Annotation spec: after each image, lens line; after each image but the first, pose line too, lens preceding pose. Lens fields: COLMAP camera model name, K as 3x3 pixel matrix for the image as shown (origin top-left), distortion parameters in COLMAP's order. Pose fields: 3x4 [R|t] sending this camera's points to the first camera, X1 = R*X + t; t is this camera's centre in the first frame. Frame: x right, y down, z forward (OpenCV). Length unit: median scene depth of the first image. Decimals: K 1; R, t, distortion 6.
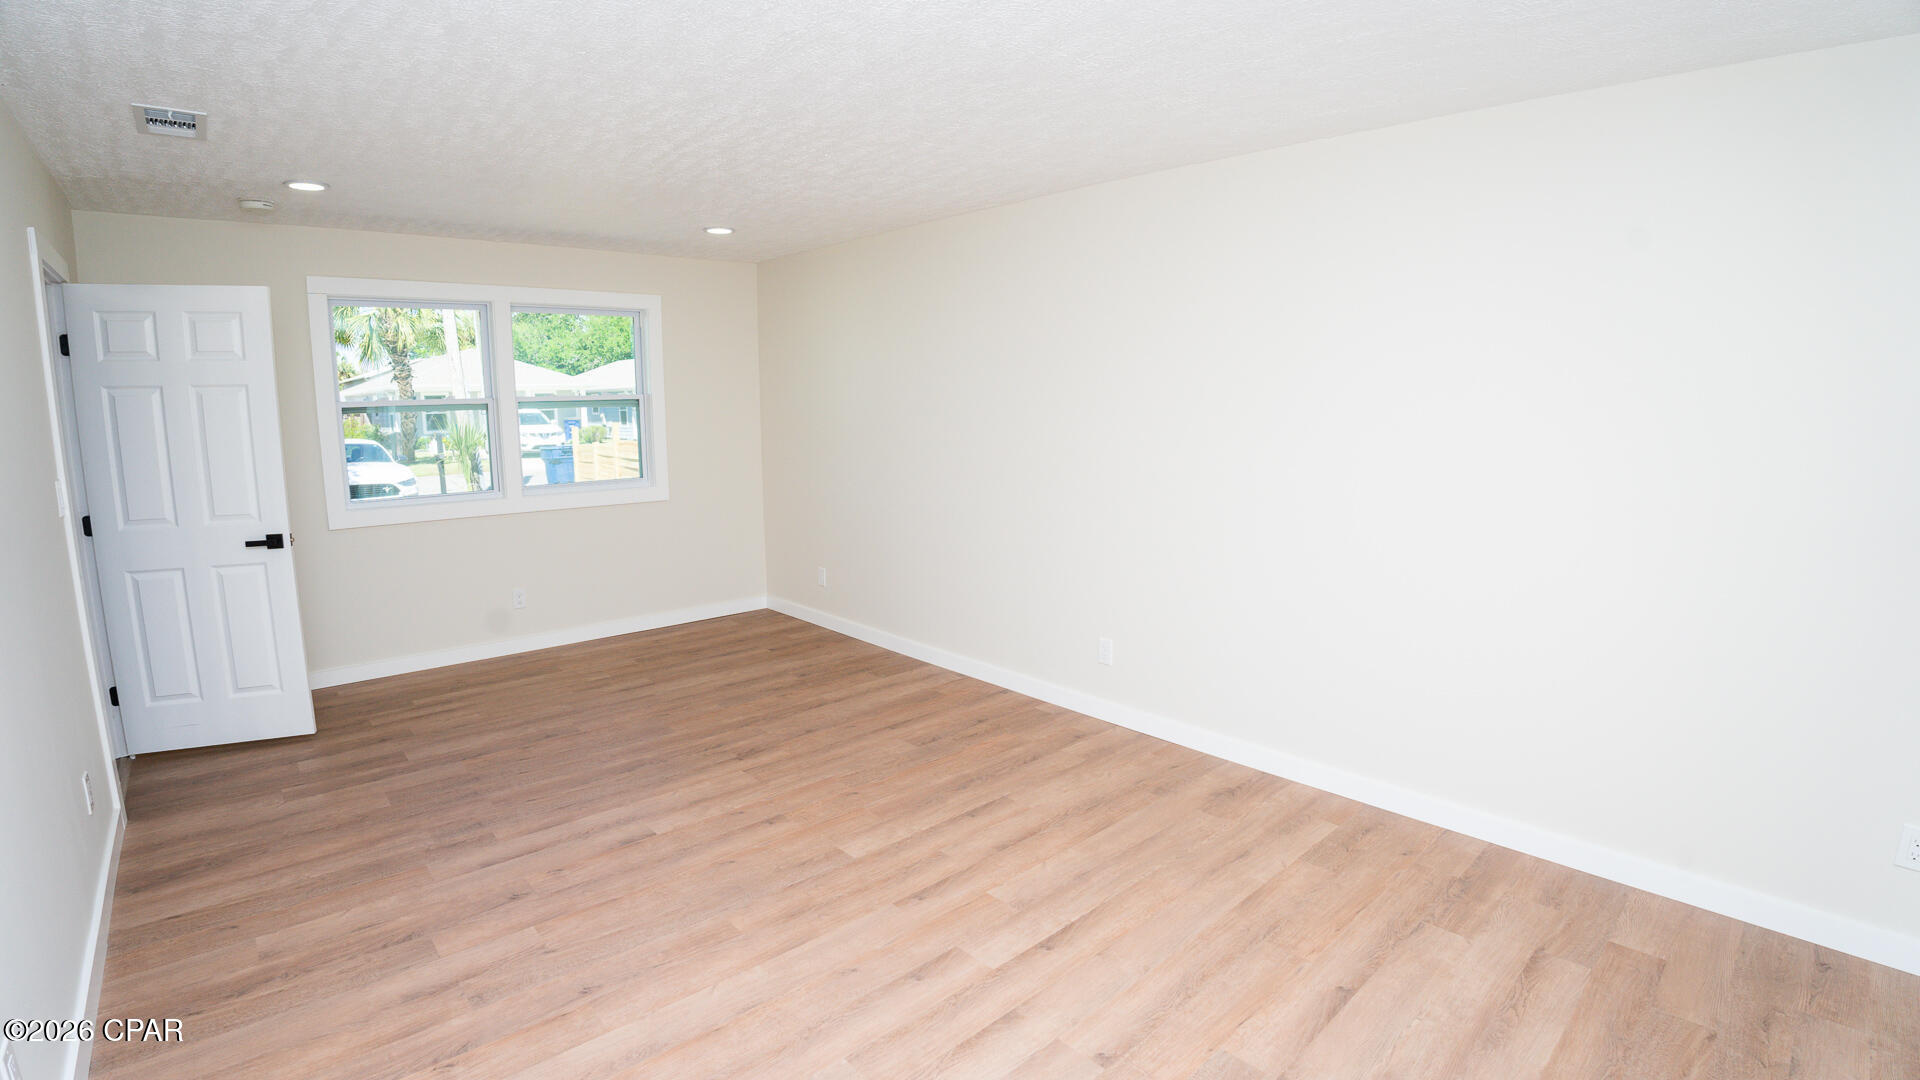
lens RADIAL K [[889.2, 0, 960.0], [0, 889.2, 540.0], [0, 0, 1]] dist [-0.115920, 0.030145]
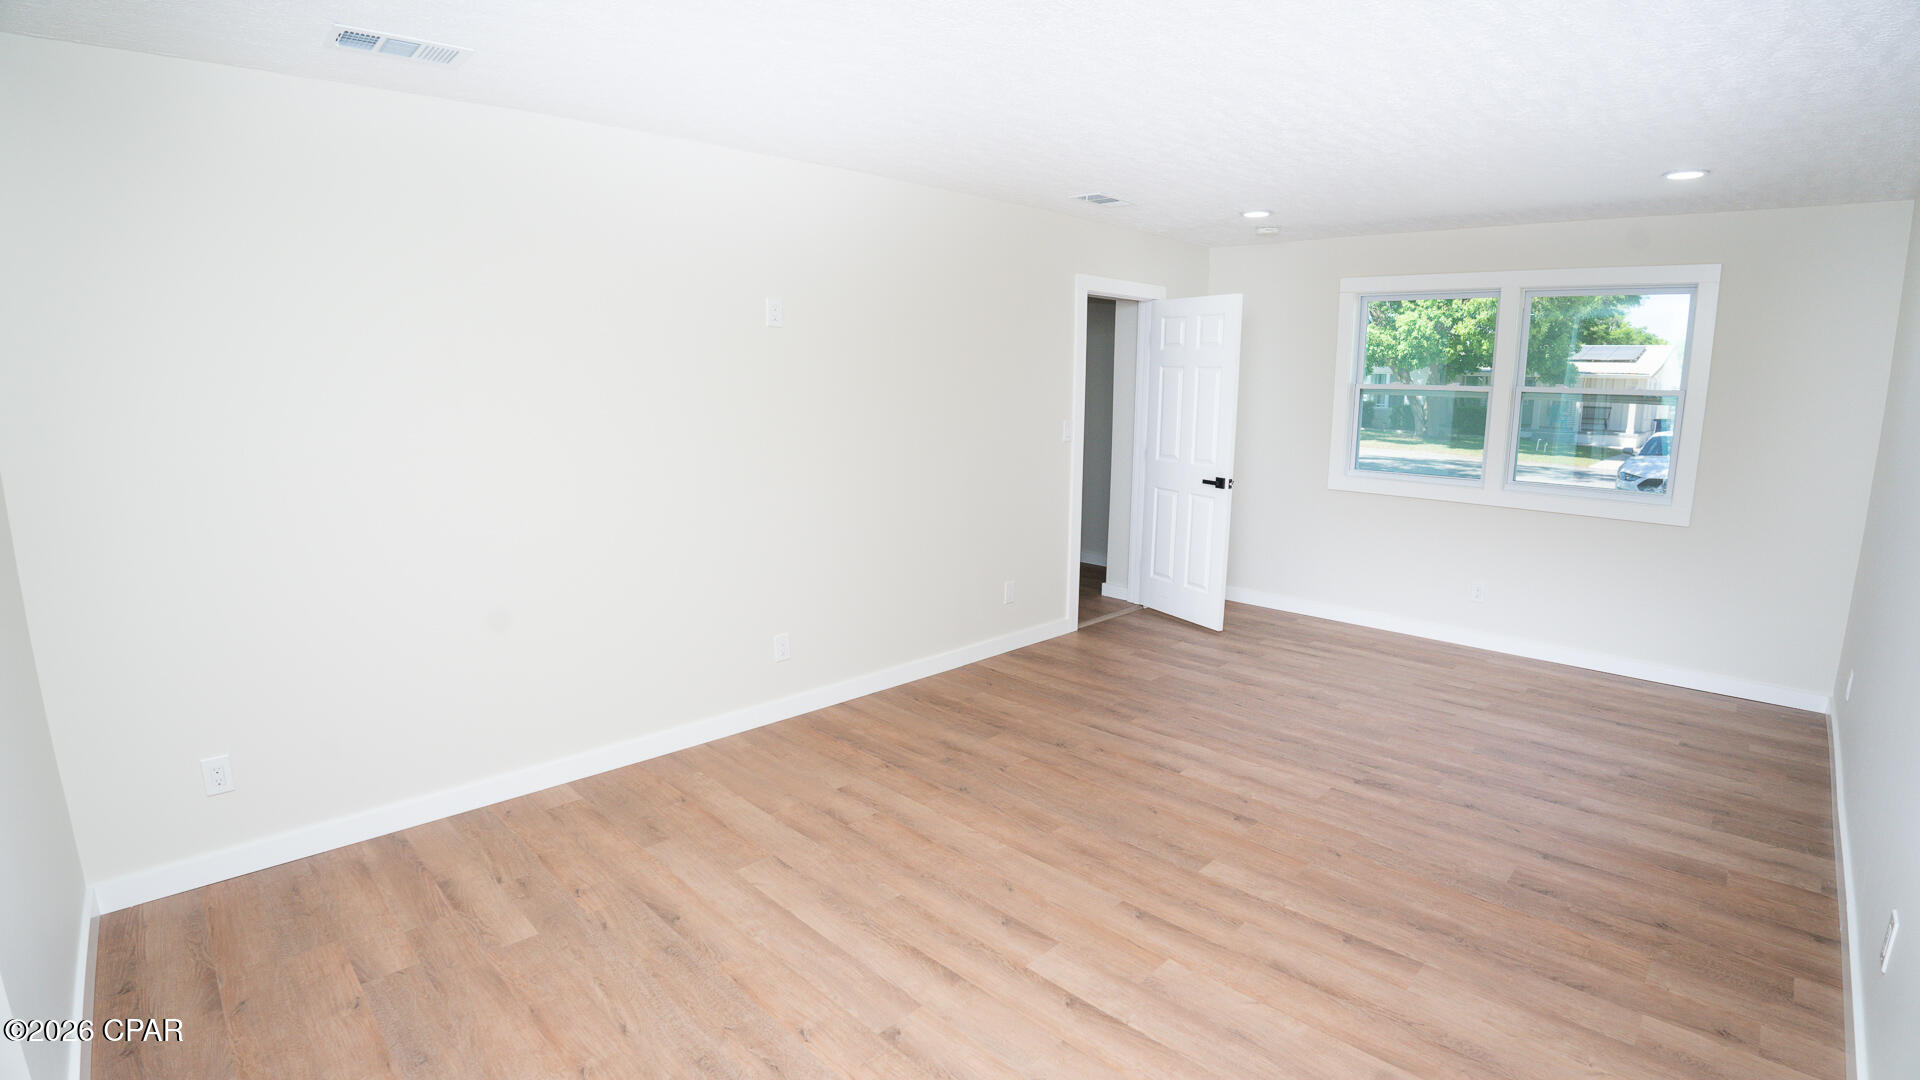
lens RADIAL K [[888.1, 0, 959.9], [0, 888.1, 547.0], [0, 0, 1]] dist [-0.118319, 0.026776]
pose [[0.045864, 0.187401, -0.981212, 0.608544], [-0.165304, 0.970128, 0.177557, -0.085469], [0.985176, 0.154055, 0.075472, 0.521938]]
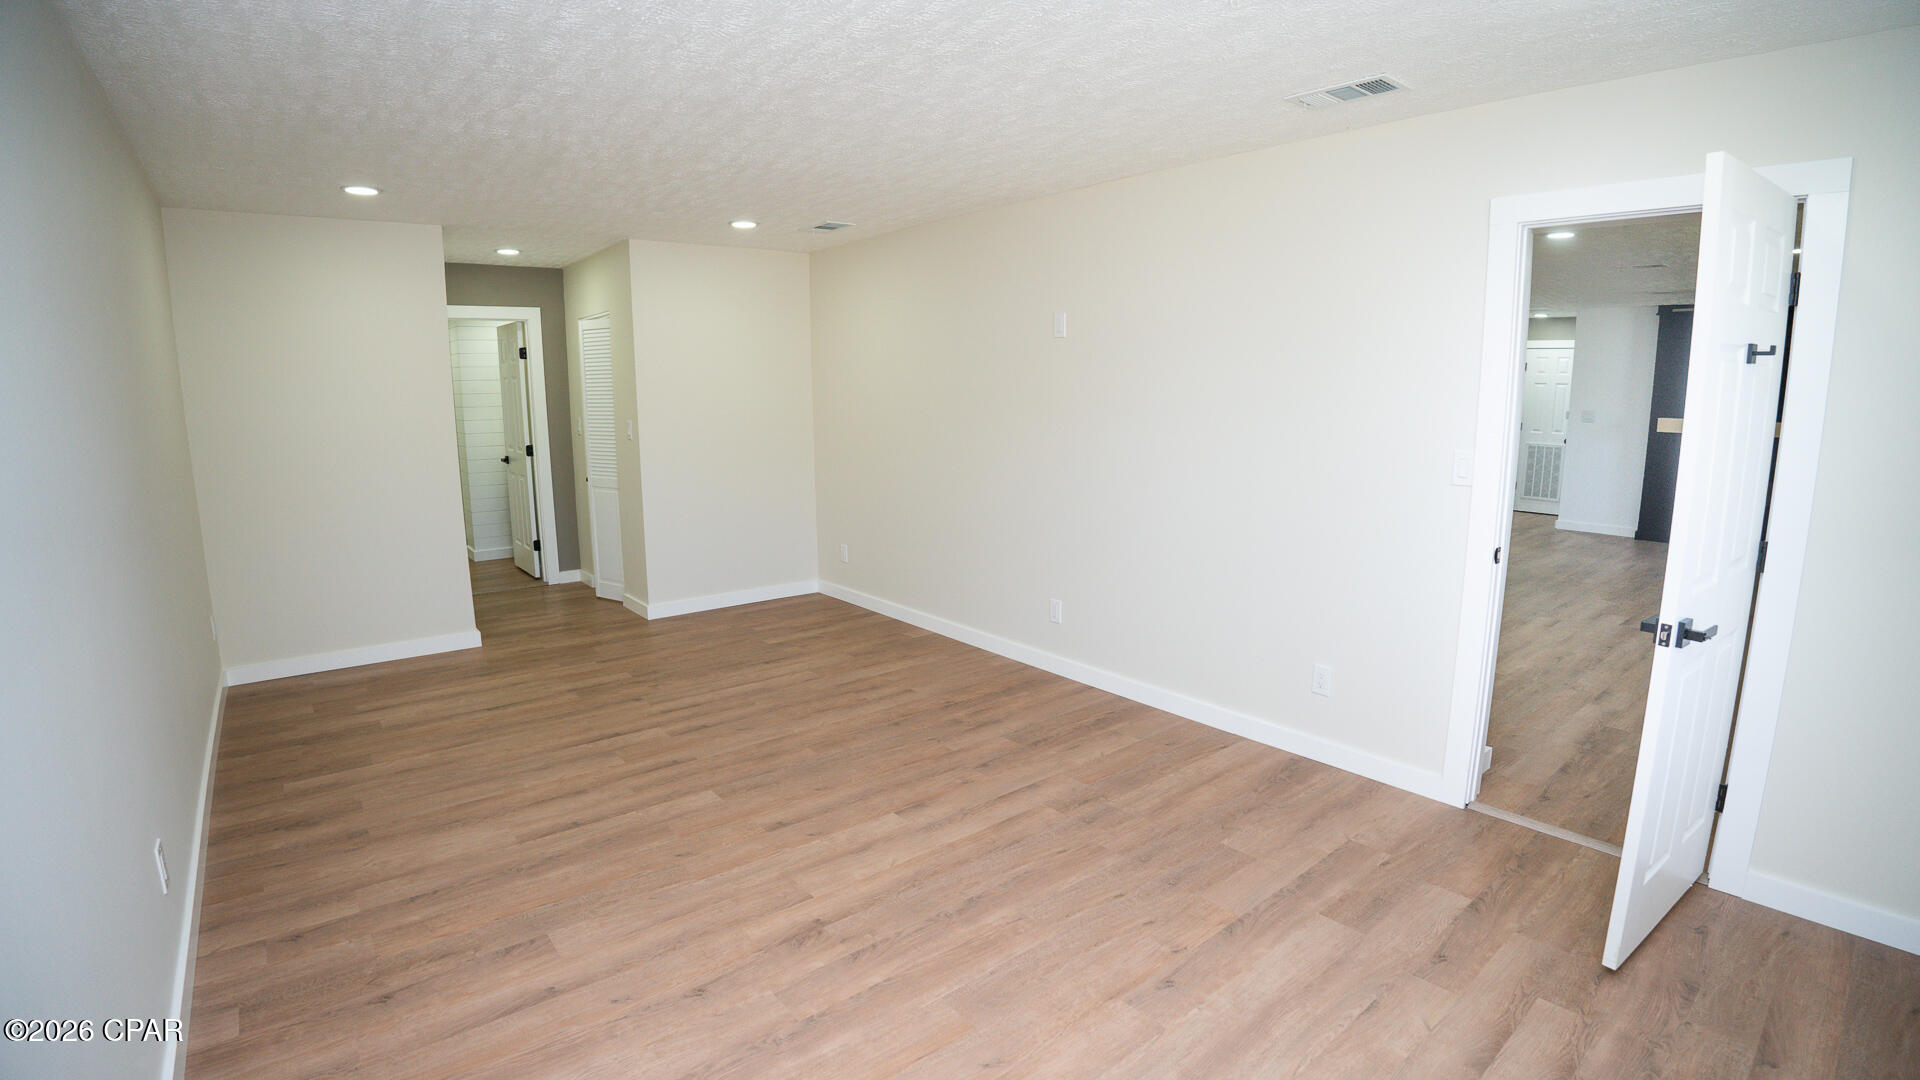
lens RADIAL K [[889.2, 0, 960.0], [0, 889.2, 540.0], [0, 0, 1]] dist [-0.115920, 0.030145]
pose [[-0.998758, 0.000360, 0.049829, -0.422260], [0.016590, 0.945327, 0.325701, -0.260882], [-0.046987, 0.326123, -0.944159, 1.643765]]
